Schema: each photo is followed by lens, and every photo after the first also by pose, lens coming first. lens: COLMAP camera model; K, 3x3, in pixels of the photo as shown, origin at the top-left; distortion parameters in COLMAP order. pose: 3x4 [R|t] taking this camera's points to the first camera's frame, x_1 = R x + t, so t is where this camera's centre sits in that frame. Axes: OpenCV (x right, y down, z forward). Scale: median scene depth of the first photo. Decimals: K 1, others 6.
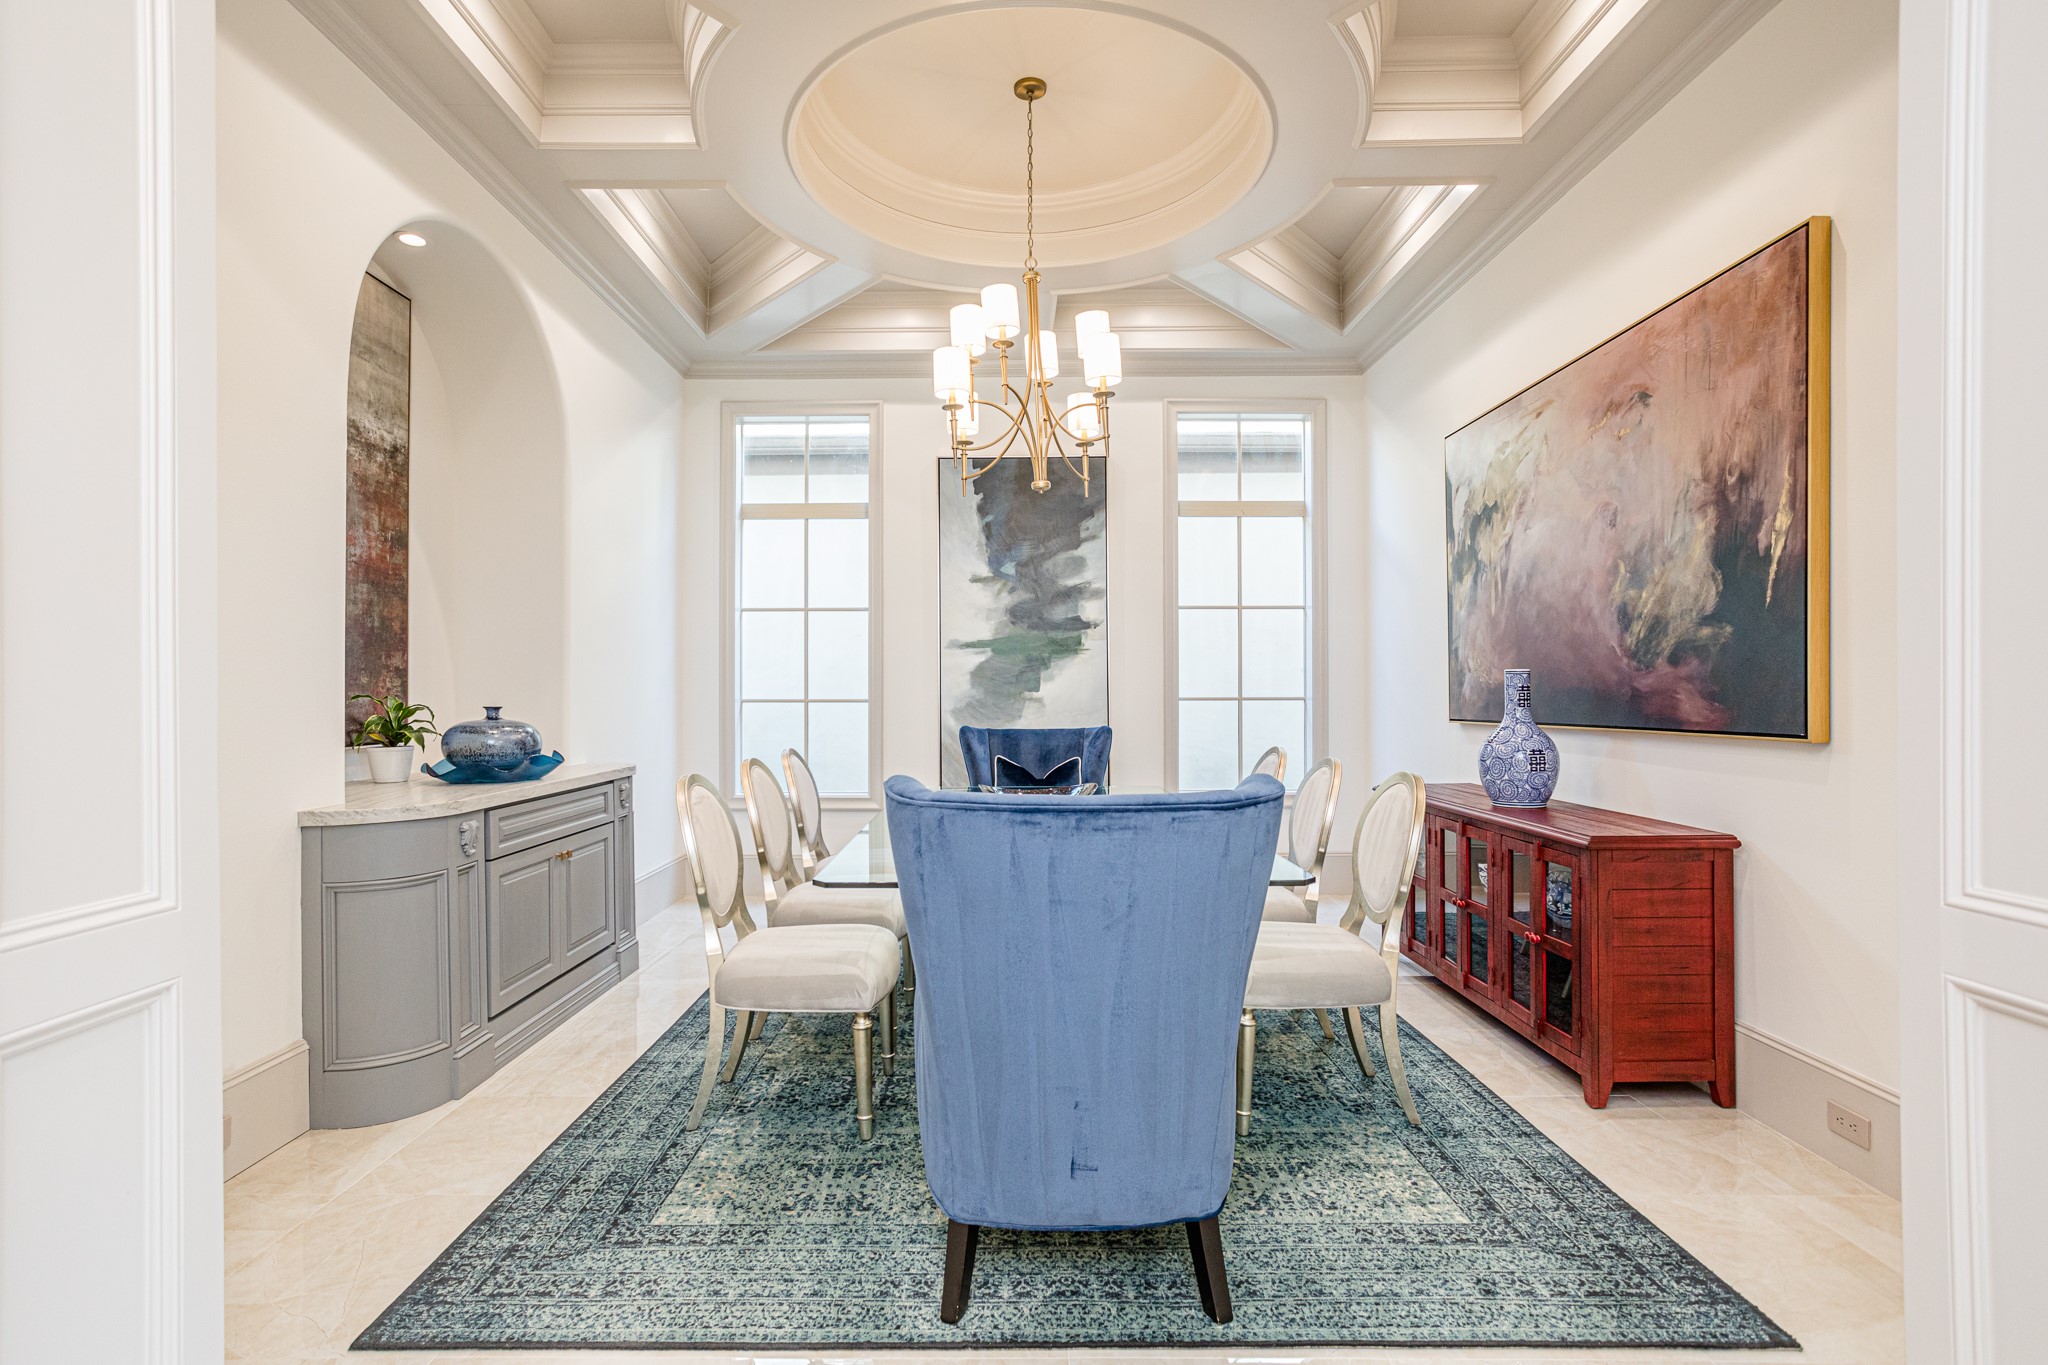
lens RADIAL K [[984.5, 0, 1024.9], [0, 984.5, 682.1], [0, 0, 1]] dist [-0.001955, 0.000466]
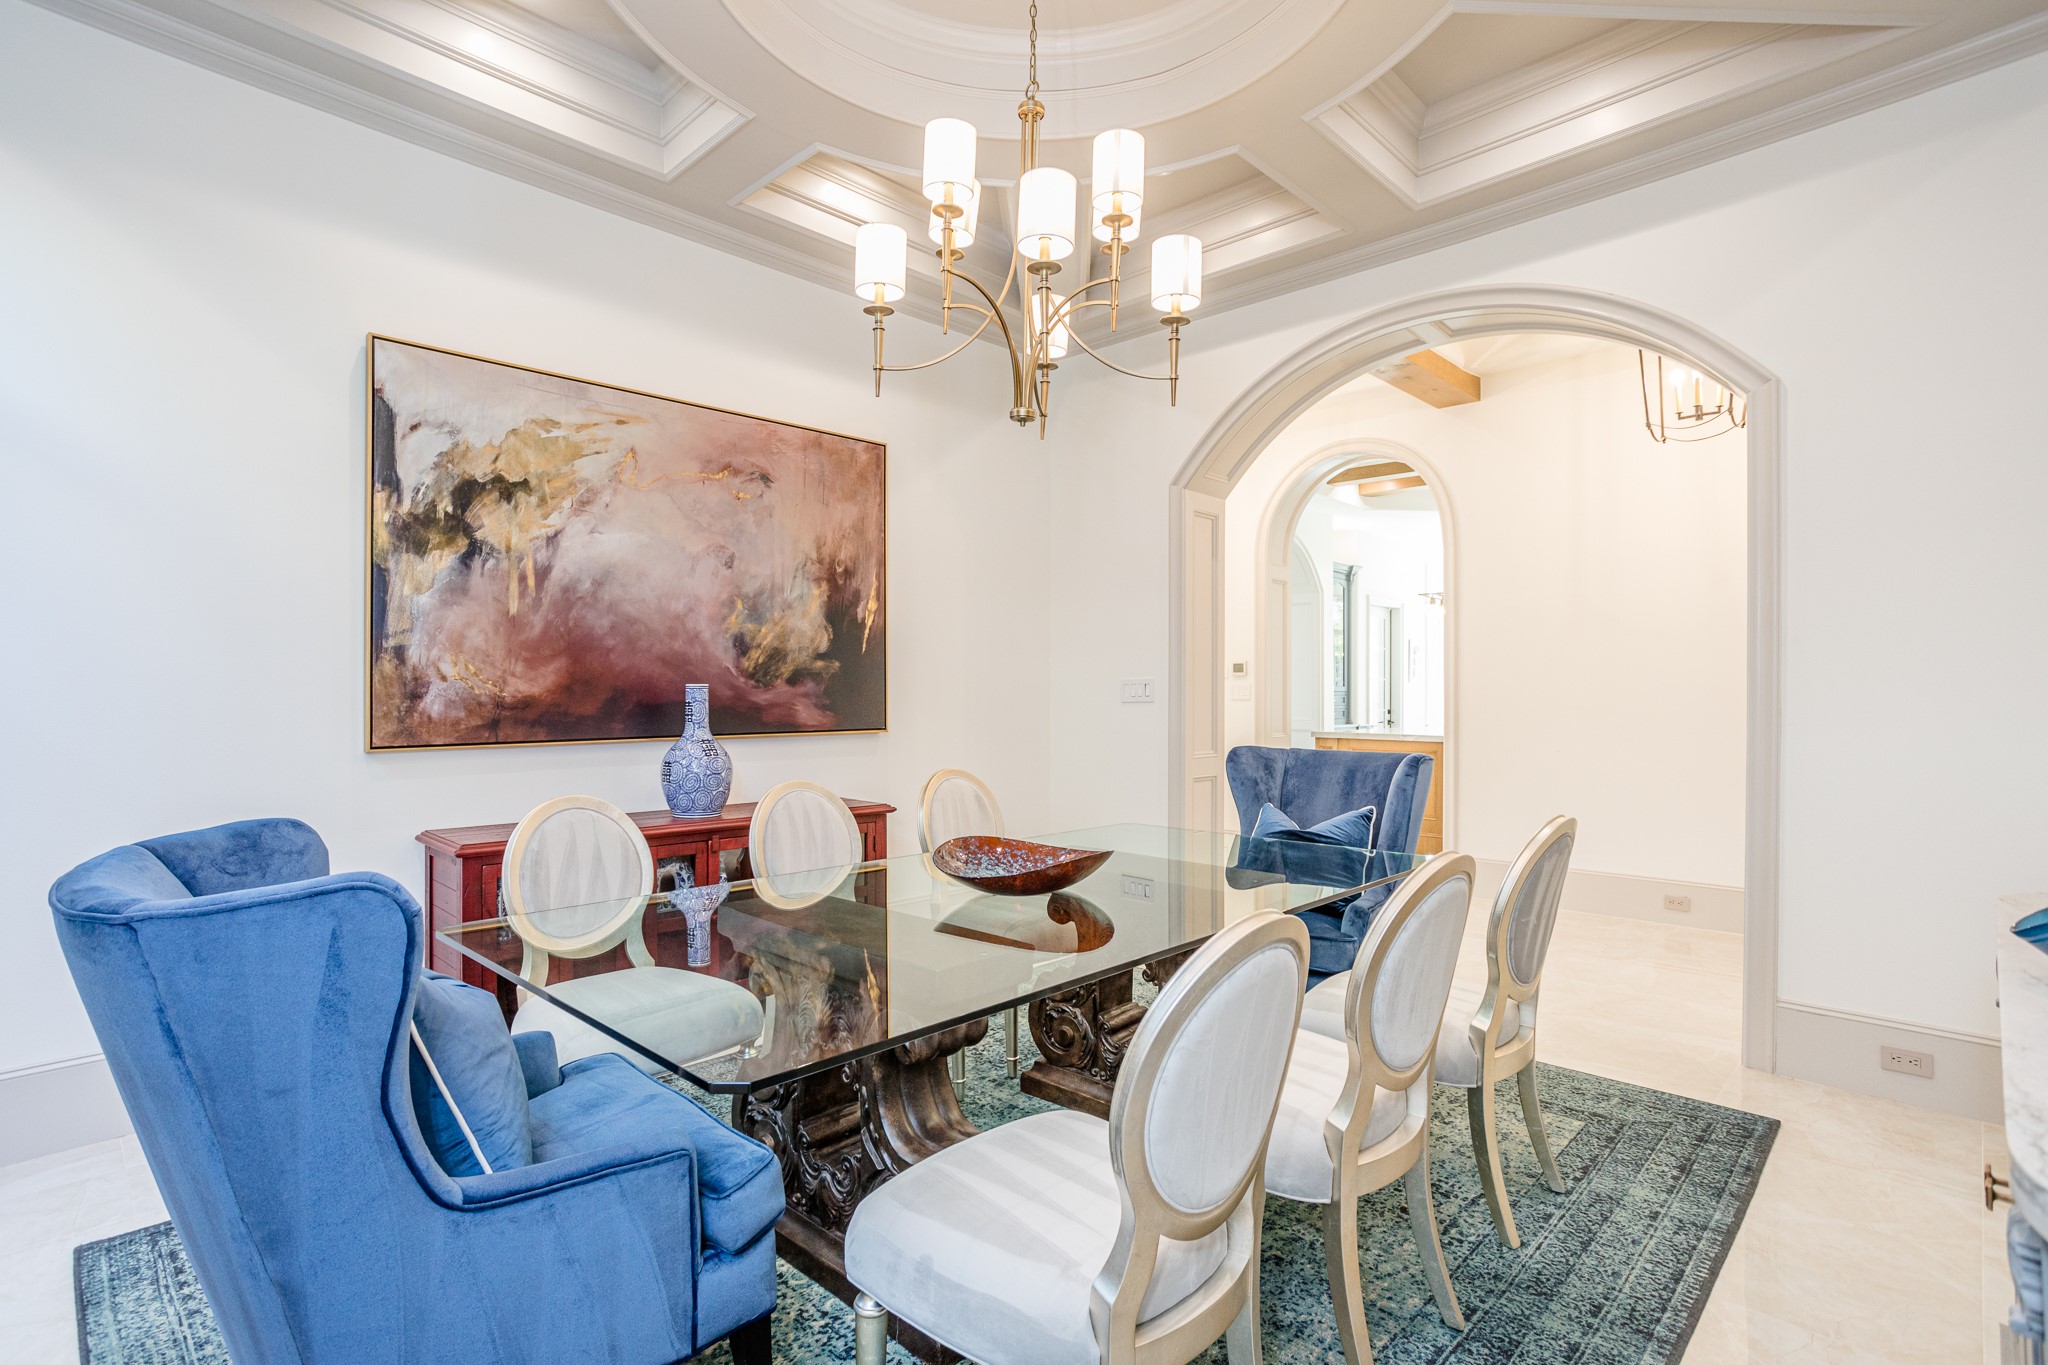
lens RADIAL K [[984.5, 0, 1022.3], [0, 984.5, 704.0], [0, 0, 1]] dist [-0.001955, 0.000466]
pose [[-0.710945, 0.001760, 0.703245, -0.559111], [0.000206, 0.999997, -0.002293, 0.012687], [-0.703247, -0.001485, -0.710944, 1.781885]]
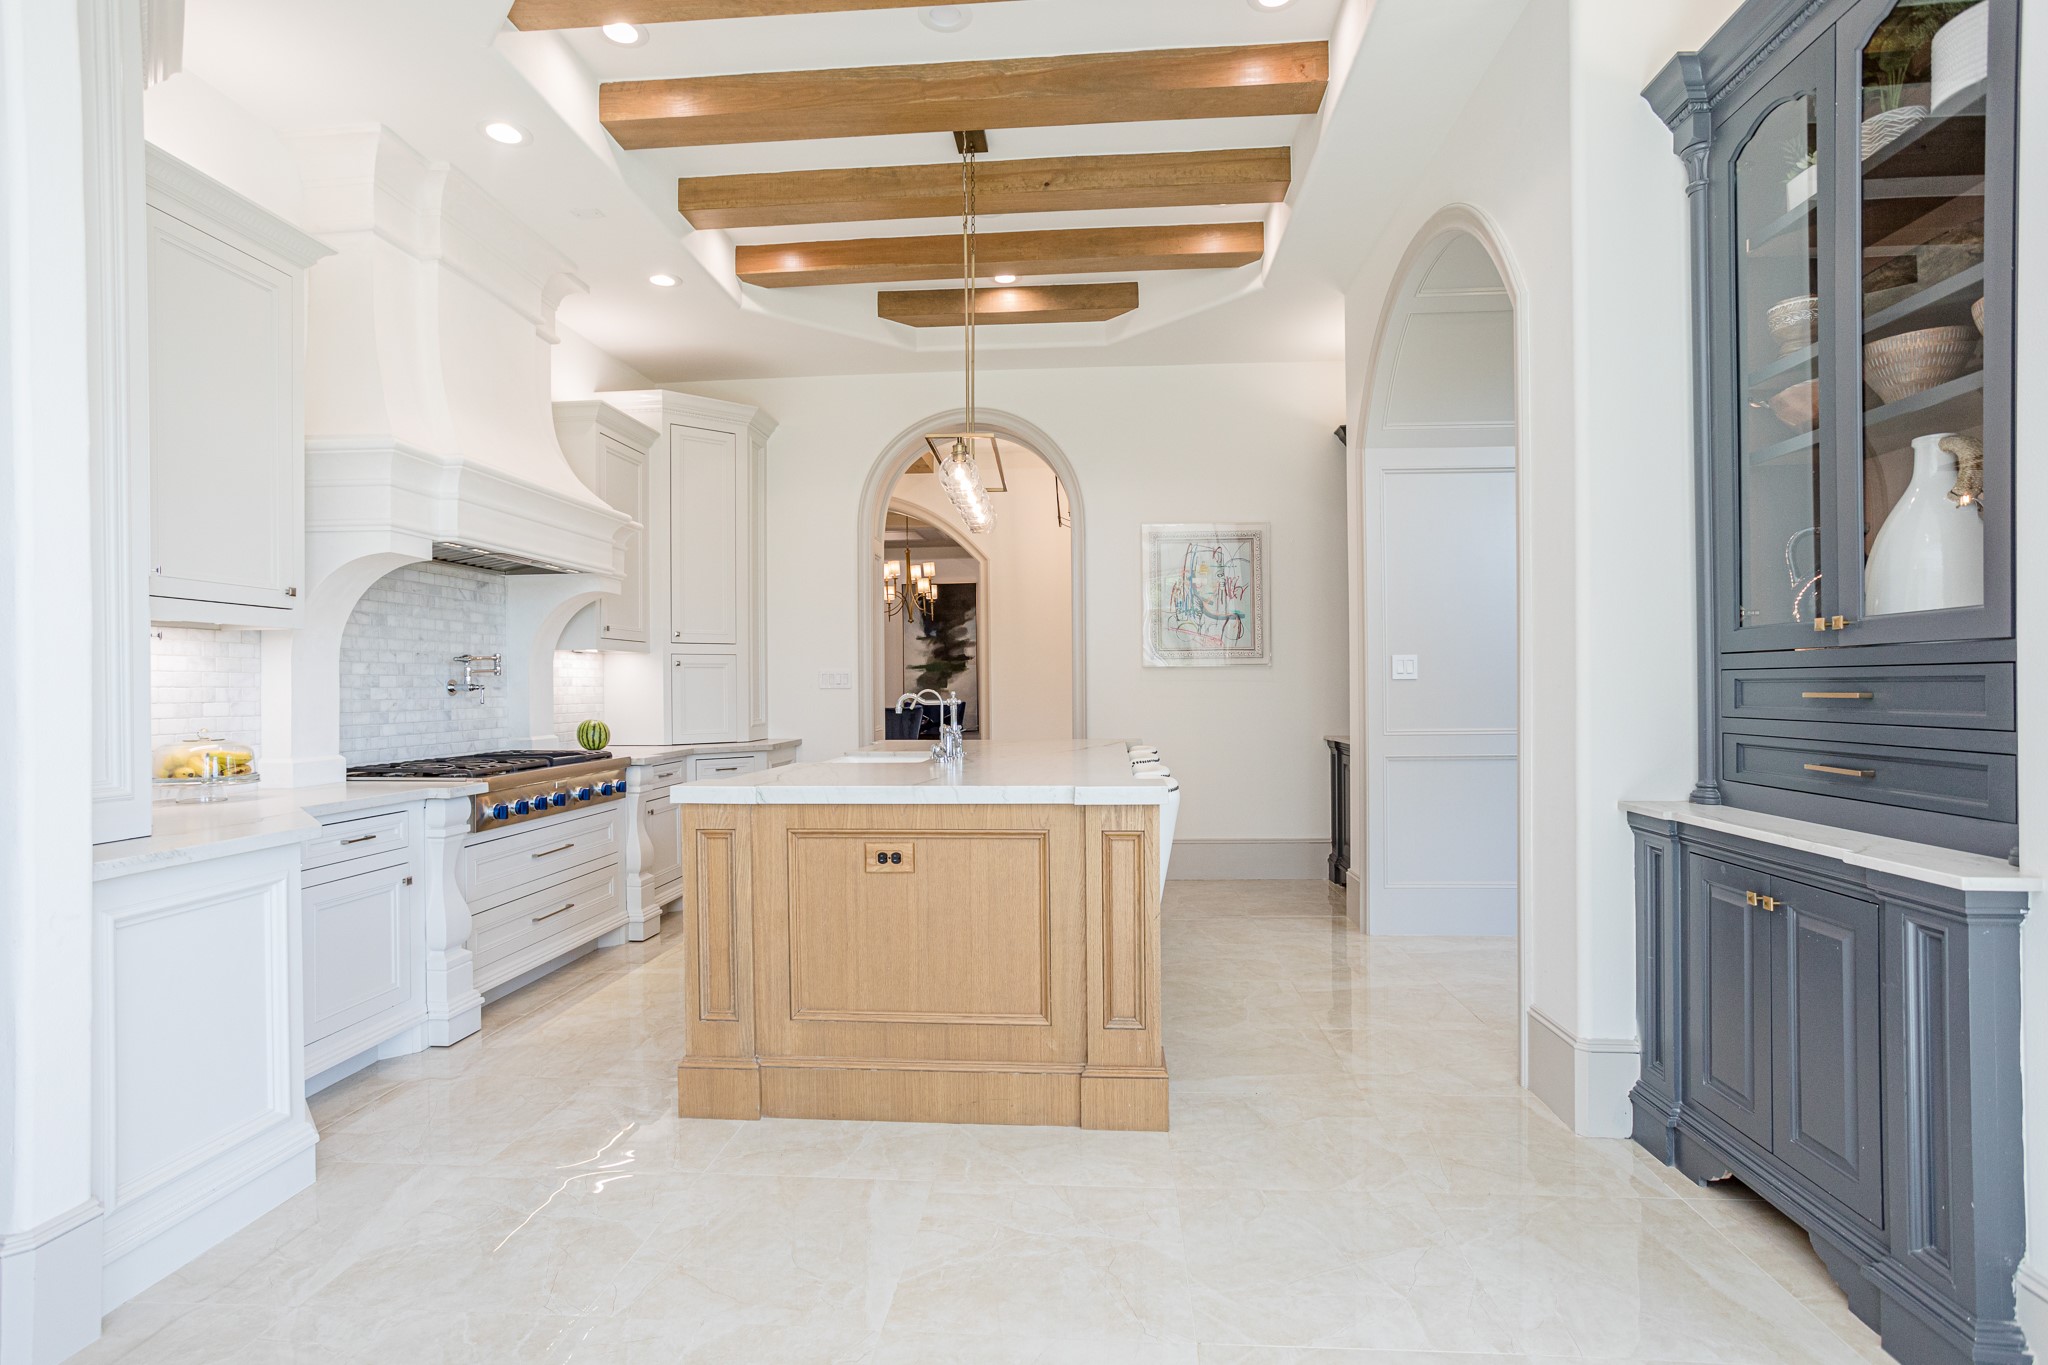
lens RADIAL K [[984.5, 0, 1023.8], [0, 984.5, 685.1], [0, 0, 1]] dist [-0.001955, 0.000466]
pose [[0.996300, -0.001410, -0.085929, 0.356767], [0.001688, 0.999994, 0.003163, -0.004568], [0.085924, -0.003296, 0.996296, -1.125908]]
